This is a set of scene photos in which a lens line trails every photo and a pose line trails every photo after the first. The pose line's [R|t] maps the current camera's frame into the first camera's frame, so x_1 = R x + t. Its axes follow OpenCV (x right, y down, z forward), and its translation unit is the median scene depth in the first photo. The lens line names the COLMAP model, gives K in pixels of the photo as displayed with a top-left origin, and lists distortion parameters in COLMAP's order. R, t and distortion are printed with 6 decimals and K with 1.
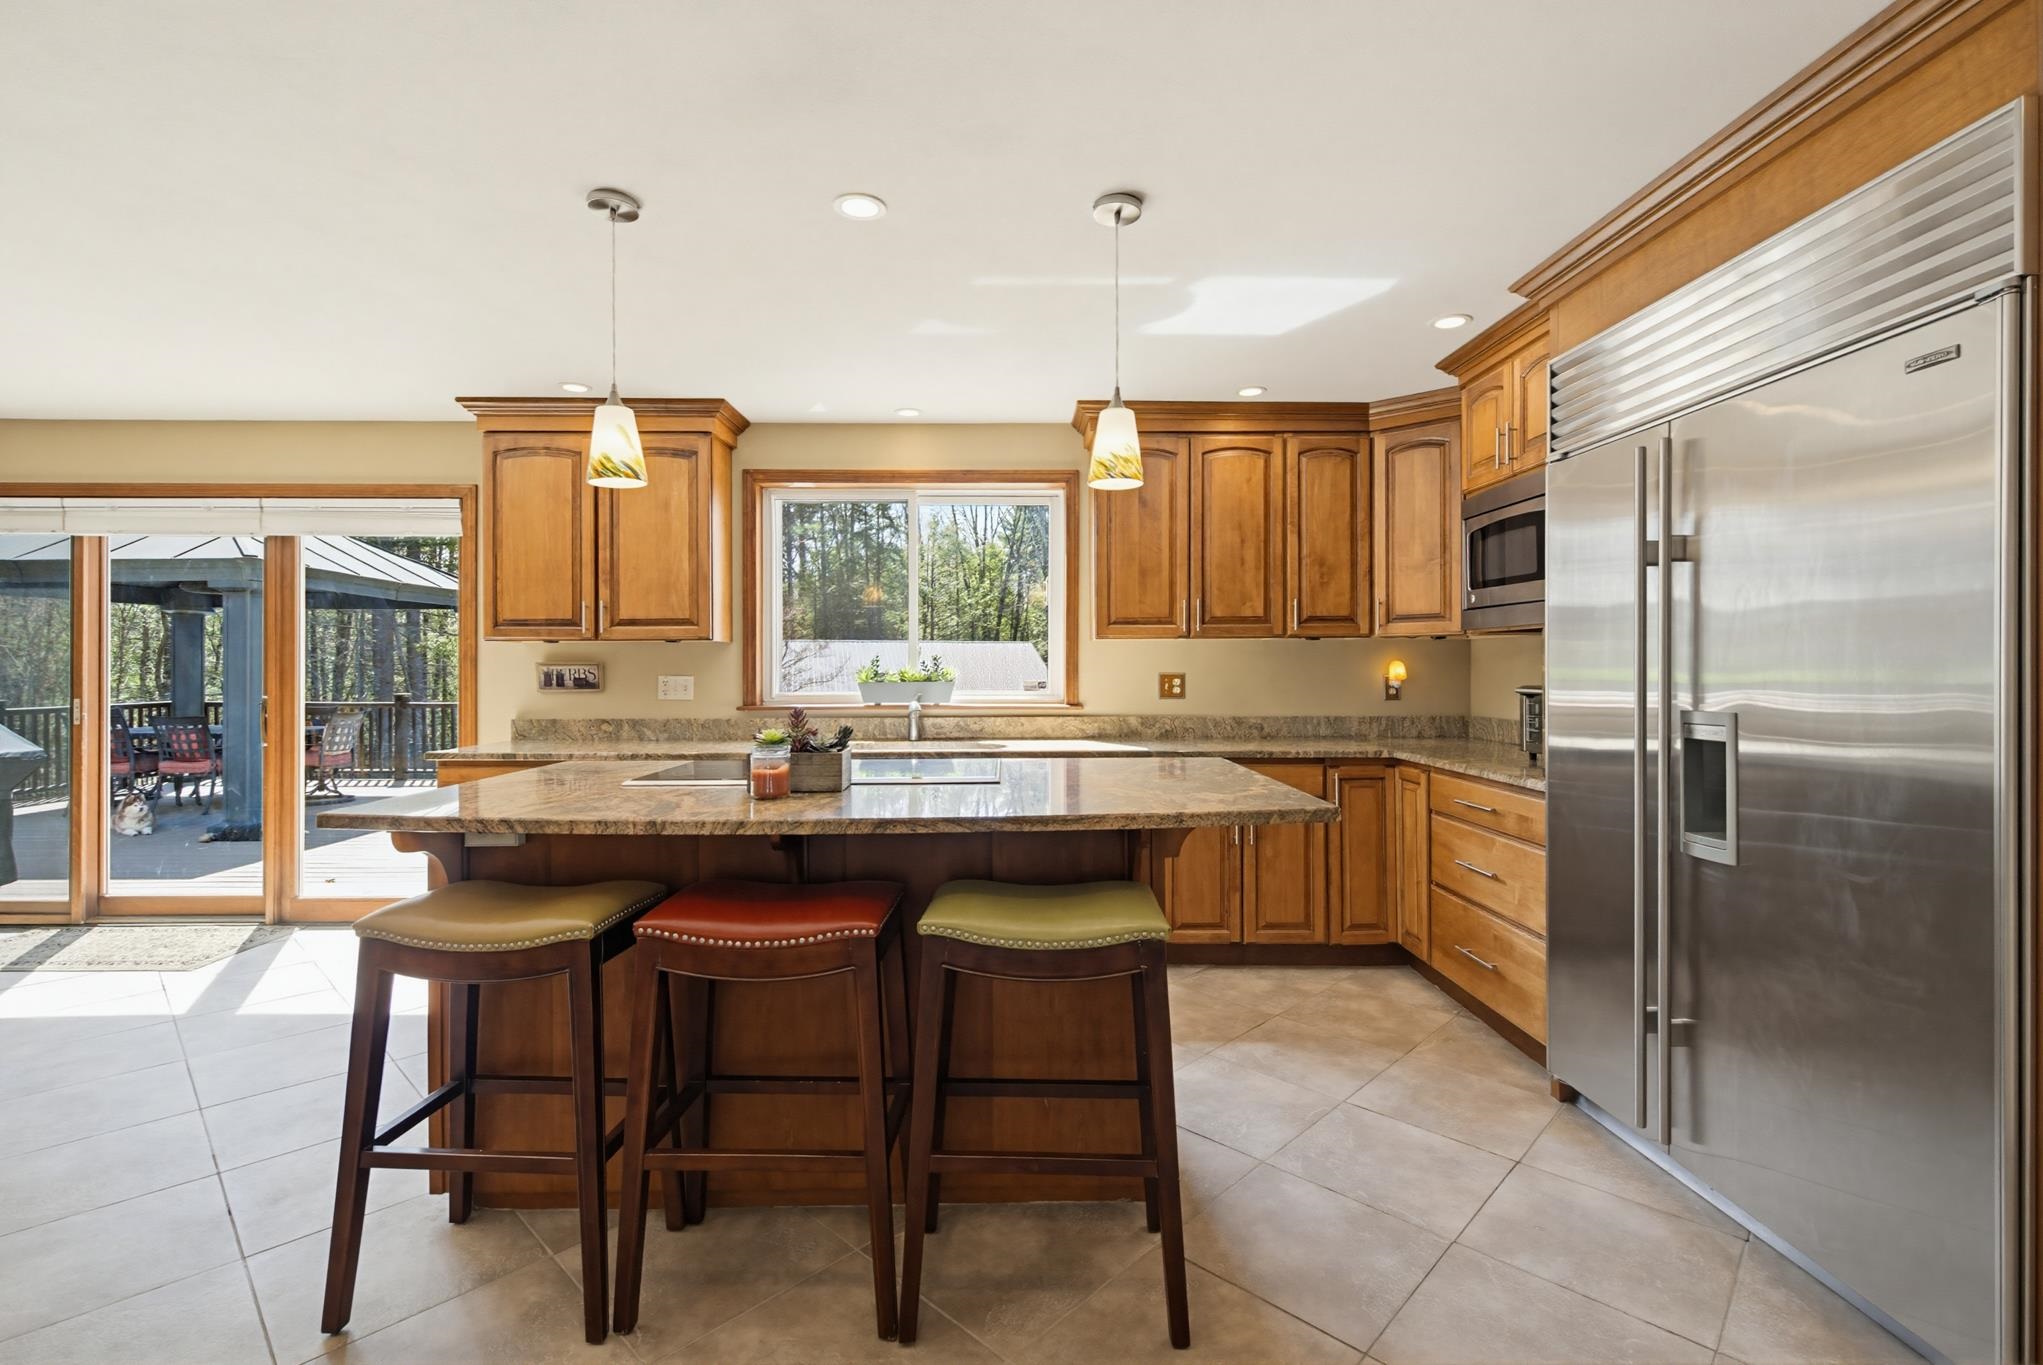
lens RADIAL K [[910.8, 0, 1015.8], [0, 910.8, 669.9], [0, 0, 1]] dist [0.000852, -0.000123]
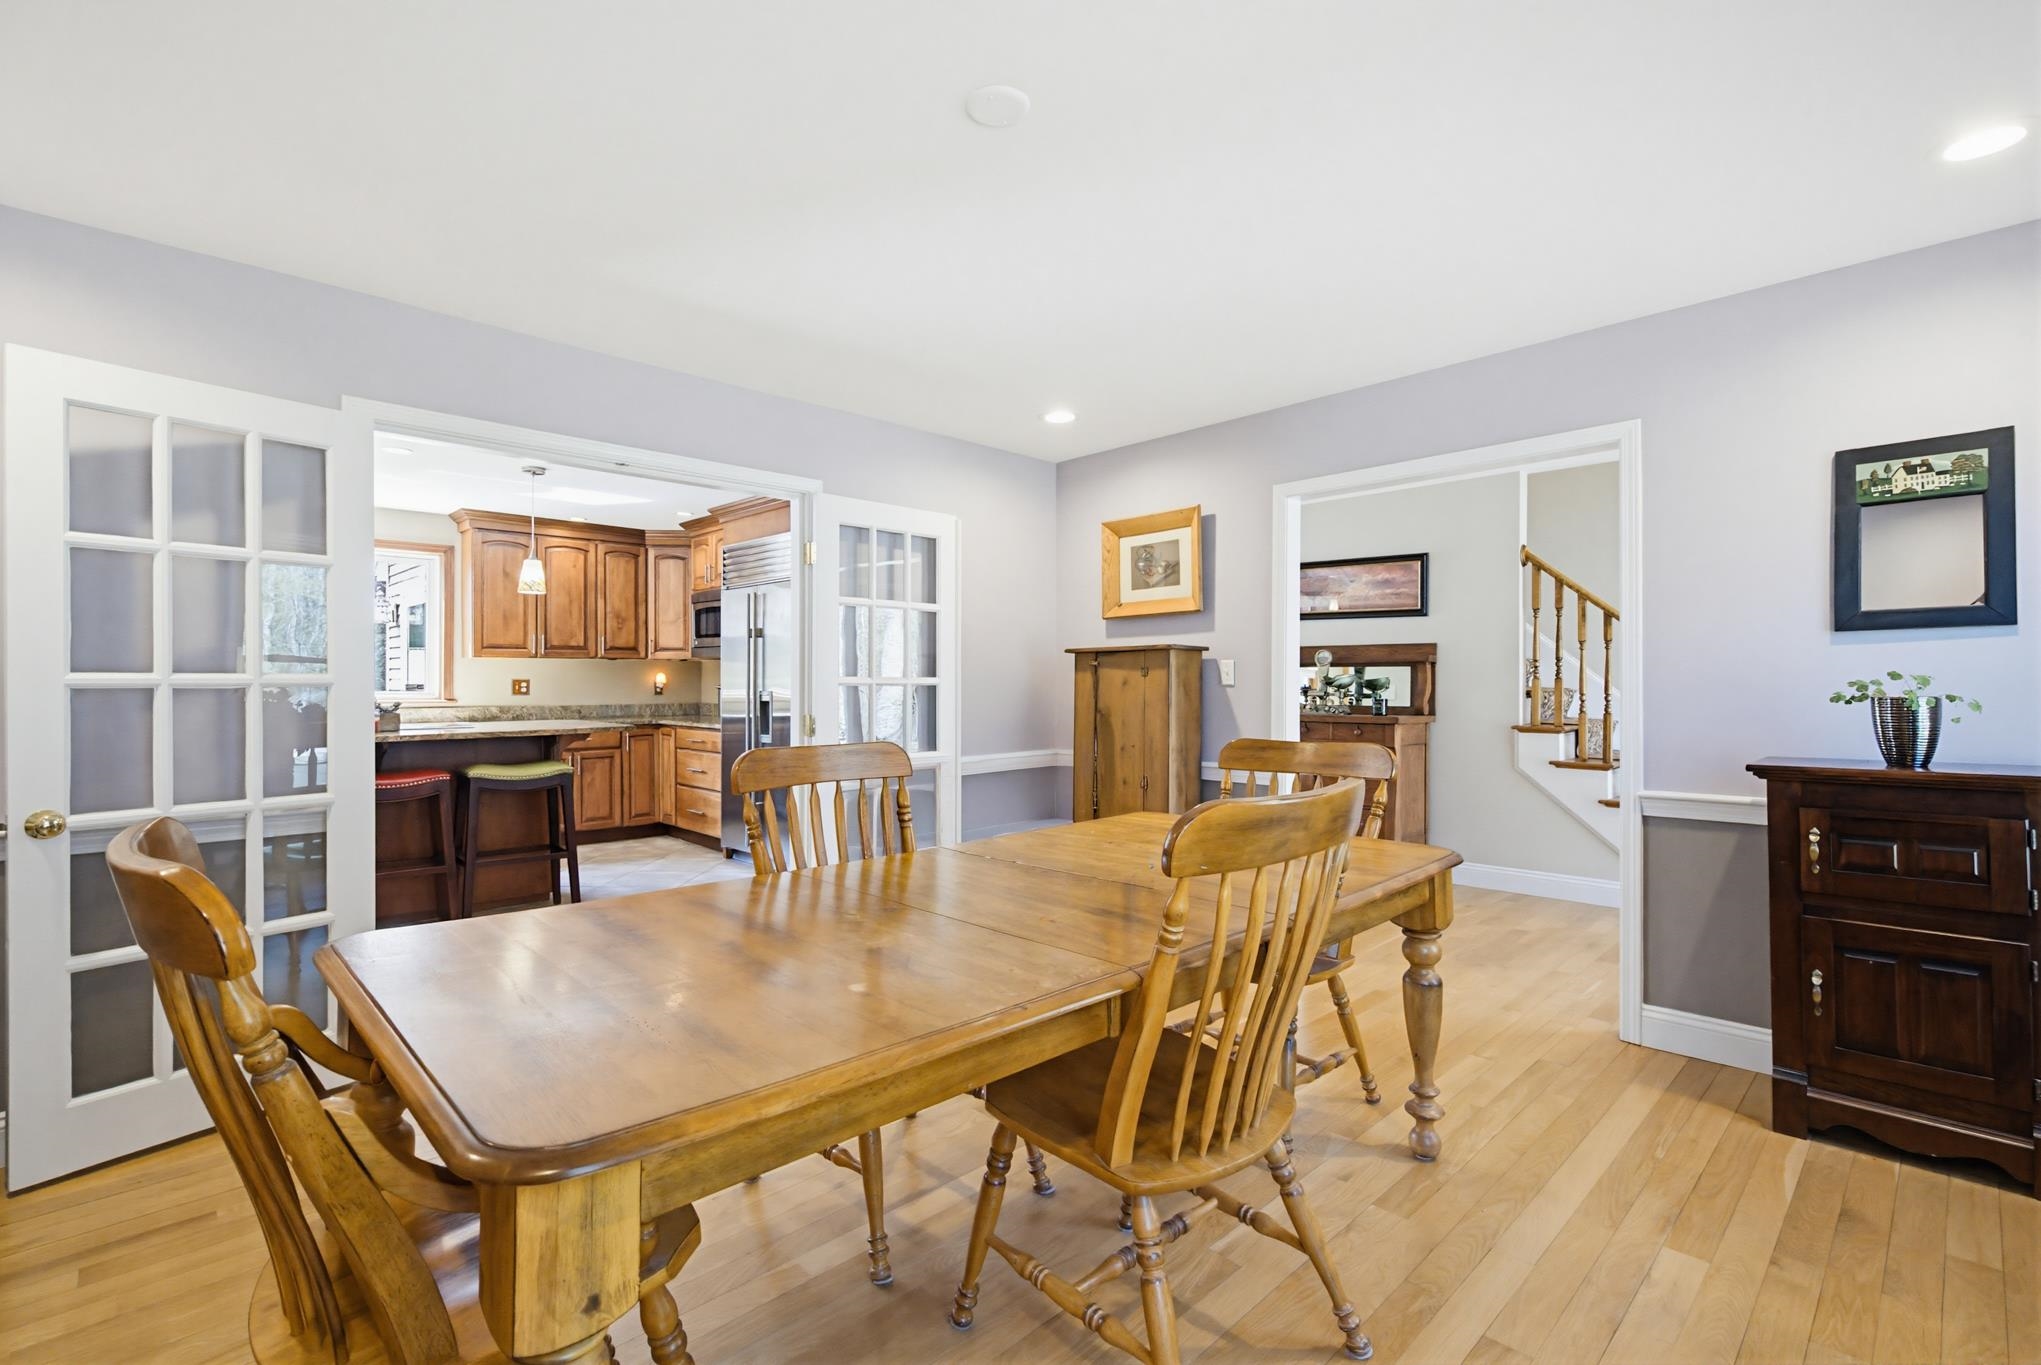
lens RADIAL K [[923.6, 0, 1020.5], [0, 923.6, 682.5], [0, 0, 1]] dist [0.000232, 0.000108]
pose [[0.727318, 0.001346, 0.686299, -0.325983], [-0.001910, 0.999998, 0.000063, 0.008292], [-0.686298, -0.001357, 0.727320, -0.838042]]
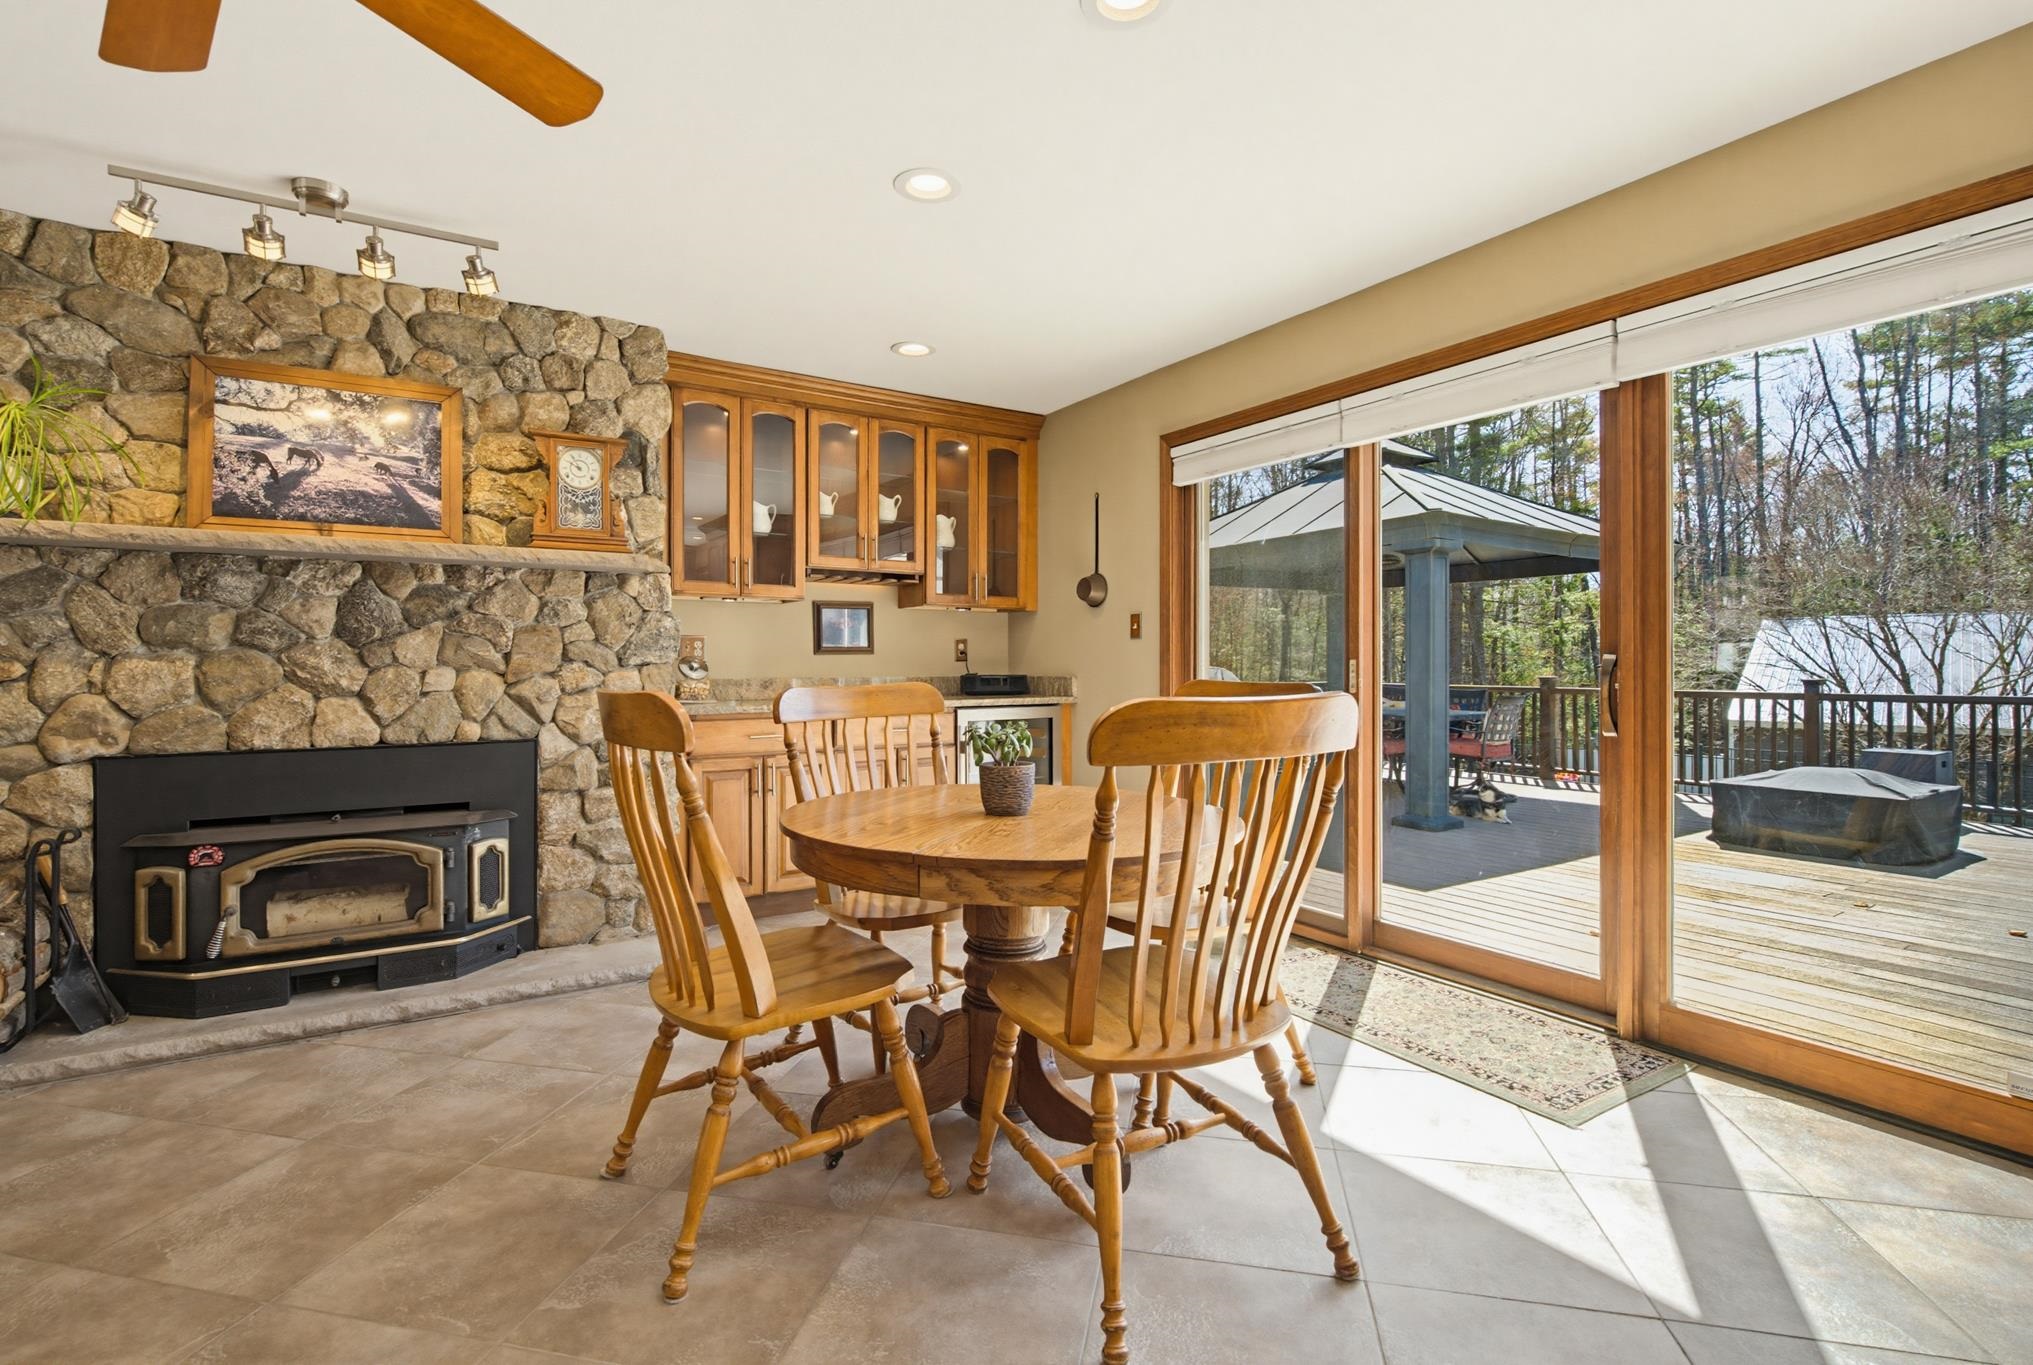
lens RADIAL K [[918.7, 0, 989.4], [0, 918.7, 666.9], [0, 0, 1]] dist [0.001044, 0.000075]
pose [[0.504991, -0.001325, -0.863123, -0.568653], [0.004973, 0.999987, 0.001374, 0.038783], [0.863110, -0.004987, 0.504991, 0.378134]]
